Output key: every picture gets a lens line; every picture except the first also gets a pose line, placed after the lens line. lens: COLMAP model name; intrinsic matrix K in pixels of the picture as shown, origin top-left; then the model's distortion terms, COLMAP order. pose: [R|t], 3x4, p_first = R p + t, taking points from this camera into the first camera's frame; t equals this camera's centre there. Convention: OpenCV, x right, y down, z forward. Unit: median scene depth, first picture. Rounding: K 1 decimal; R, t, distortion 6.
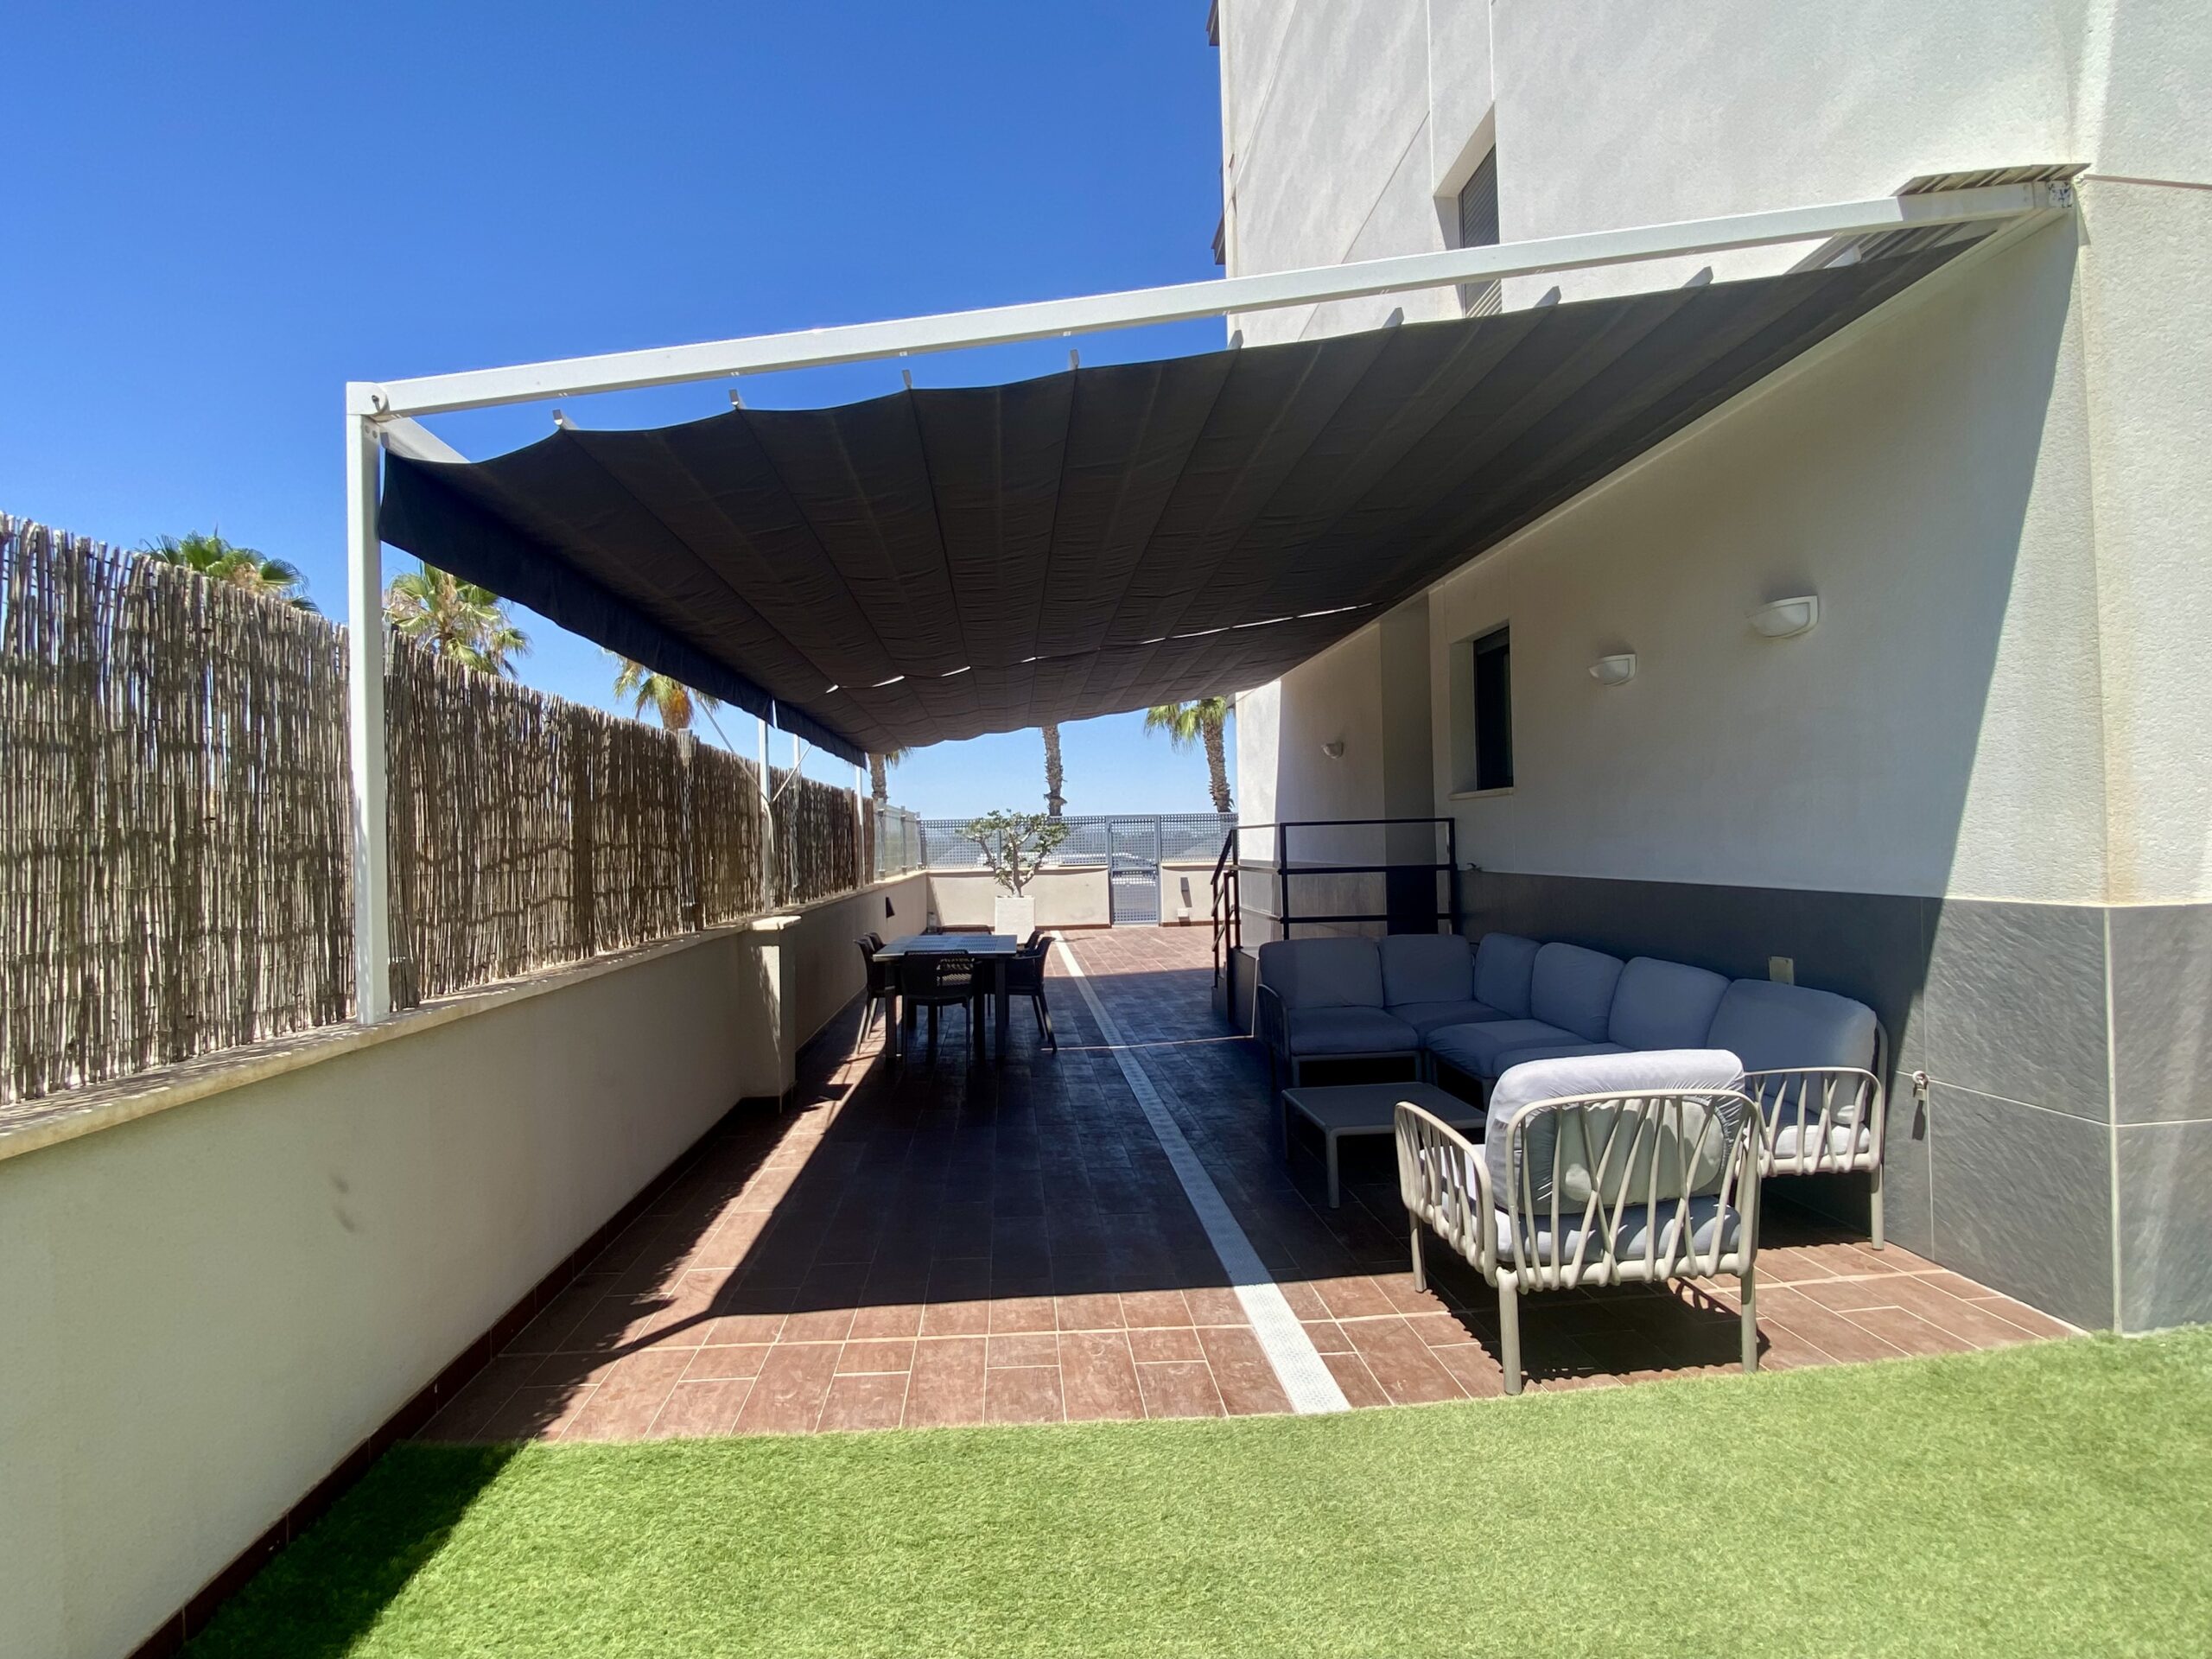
lens RADIAL K [[1082.8, 0, 1090.9], [0, 1082.8, 840.8], [0, 0, 1]] dist [0.007766, -0.013412]
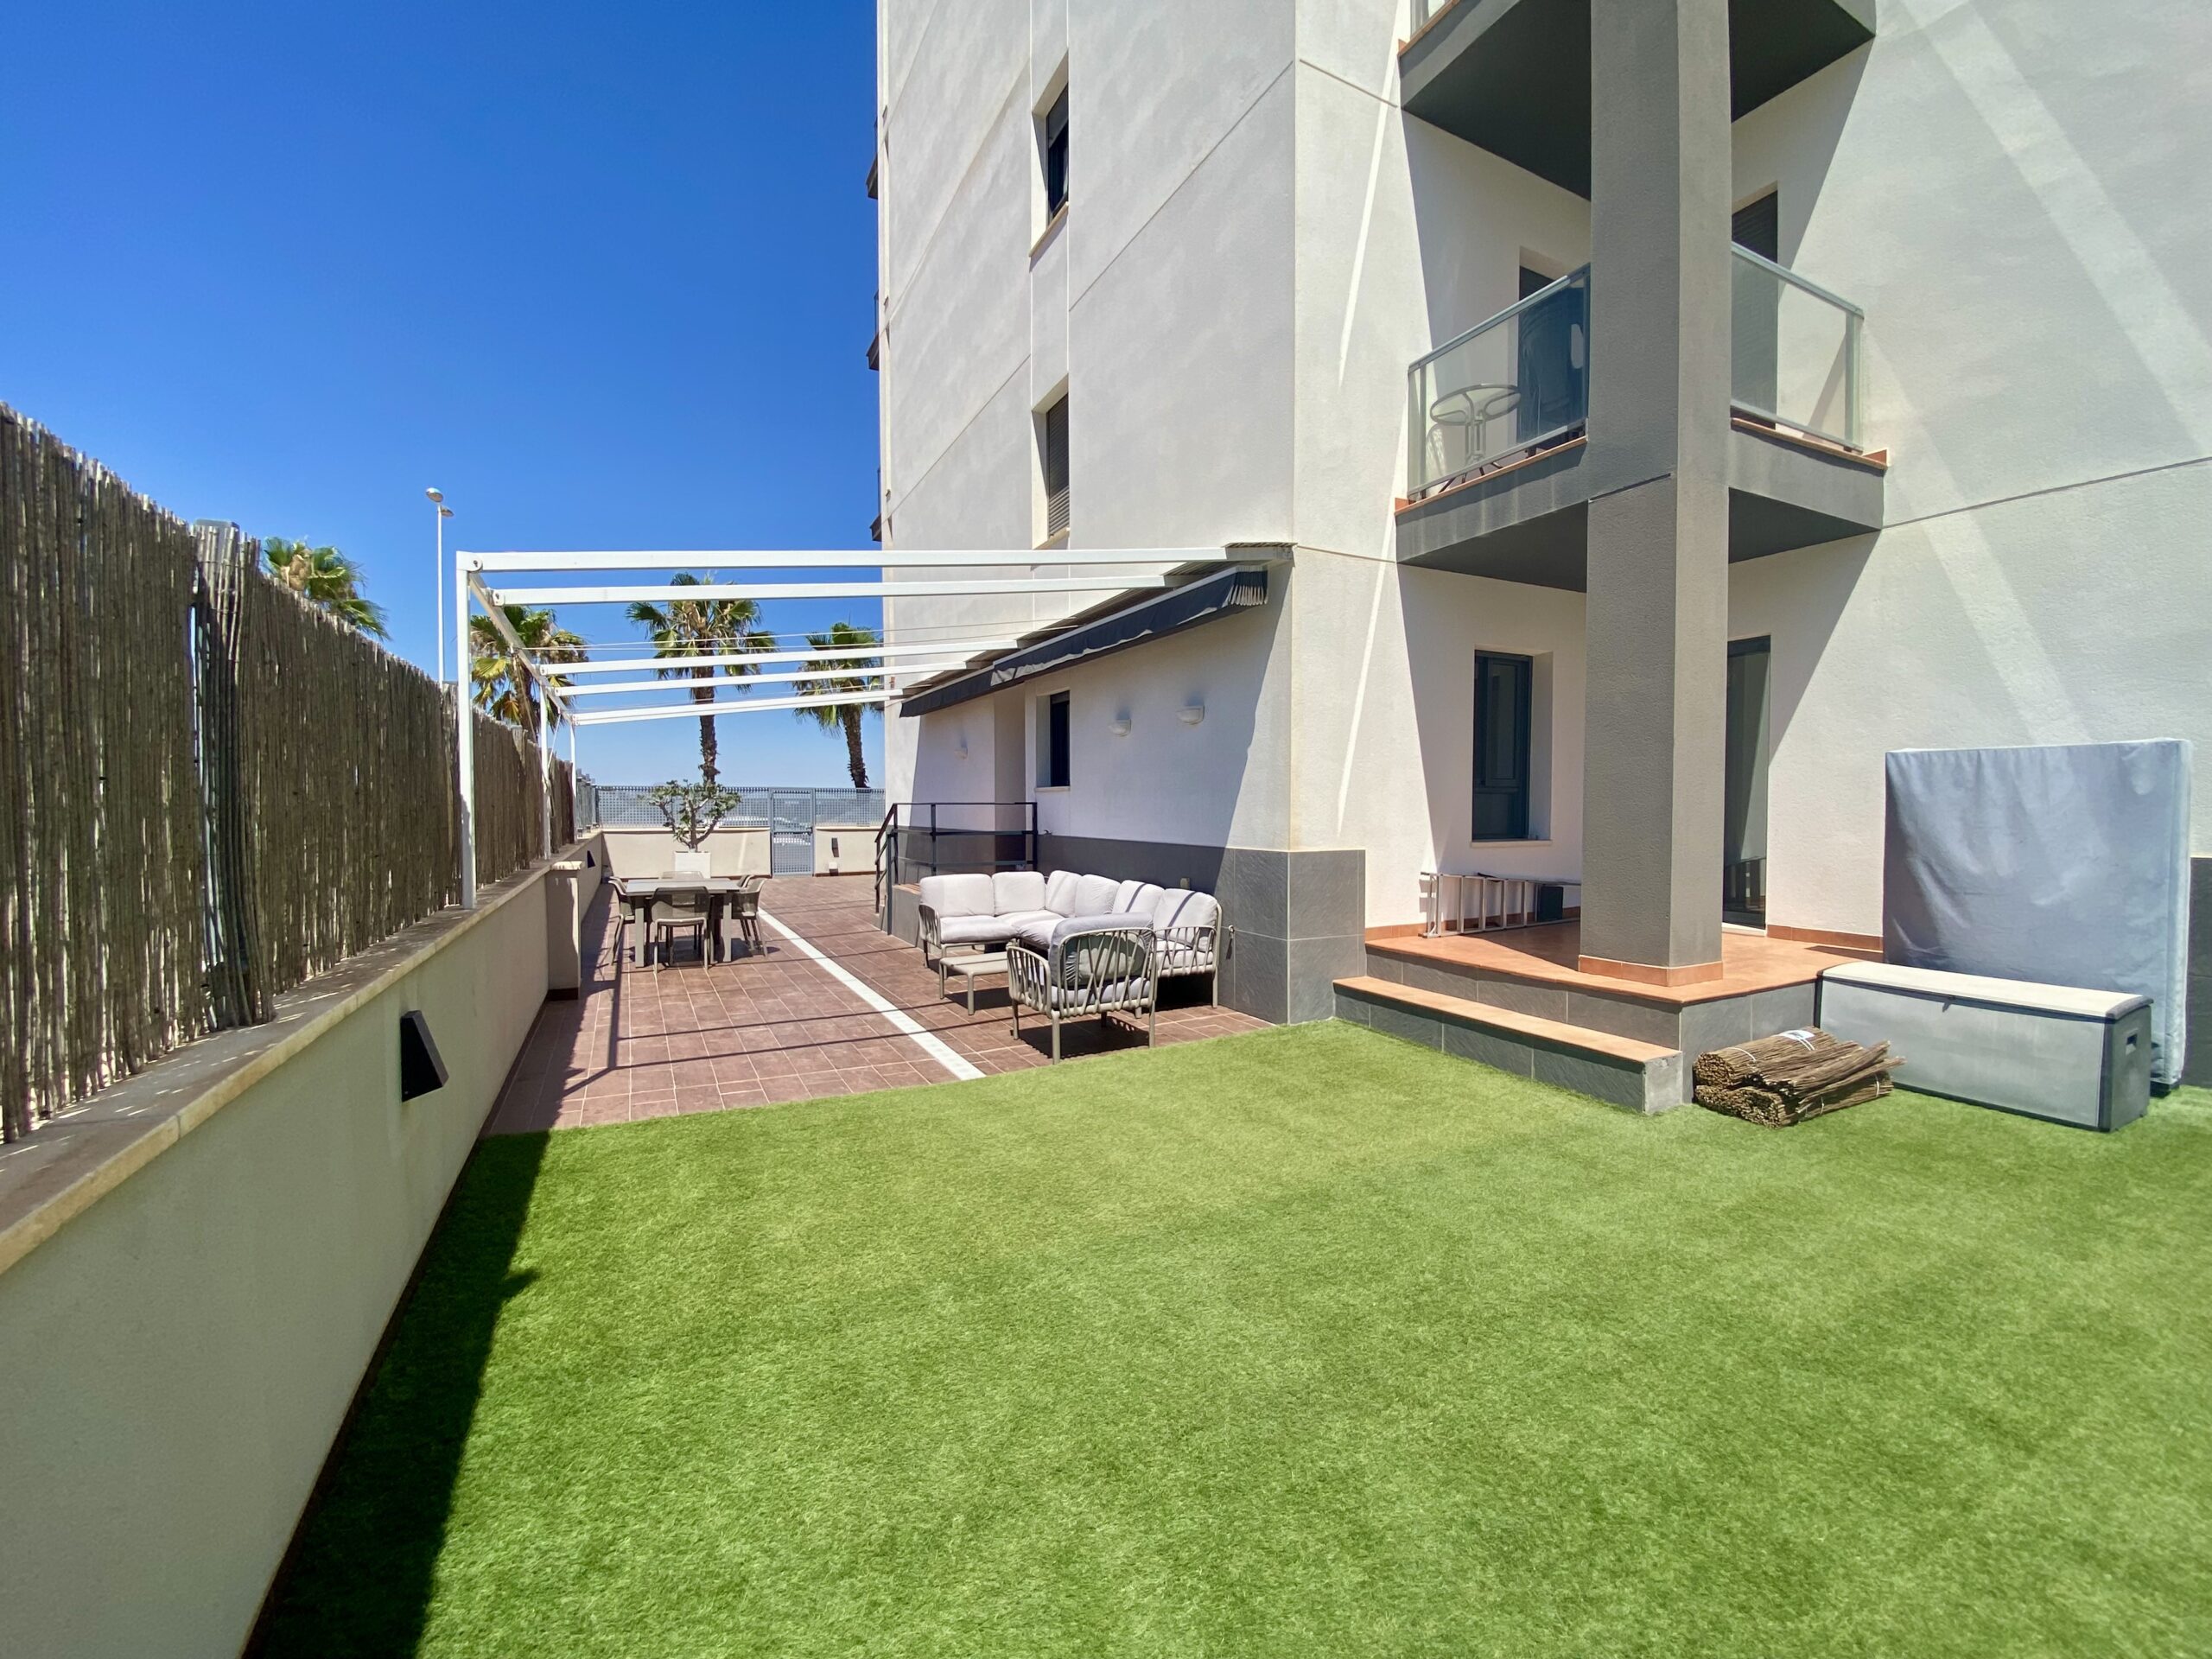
lens RADIAL K [[894.7, 0, 1123.2], [0, 894.7, 839.0], [0, 0, 1]] dist [-0.006894, -0.008994]
pose [[0.910760, 0.012209, 0.412755, -0.235300], [-0.025639, 0.999306, 0.027014, -0.013331], [-0.412139, -0.035186, 0.910442, -0.670293]]
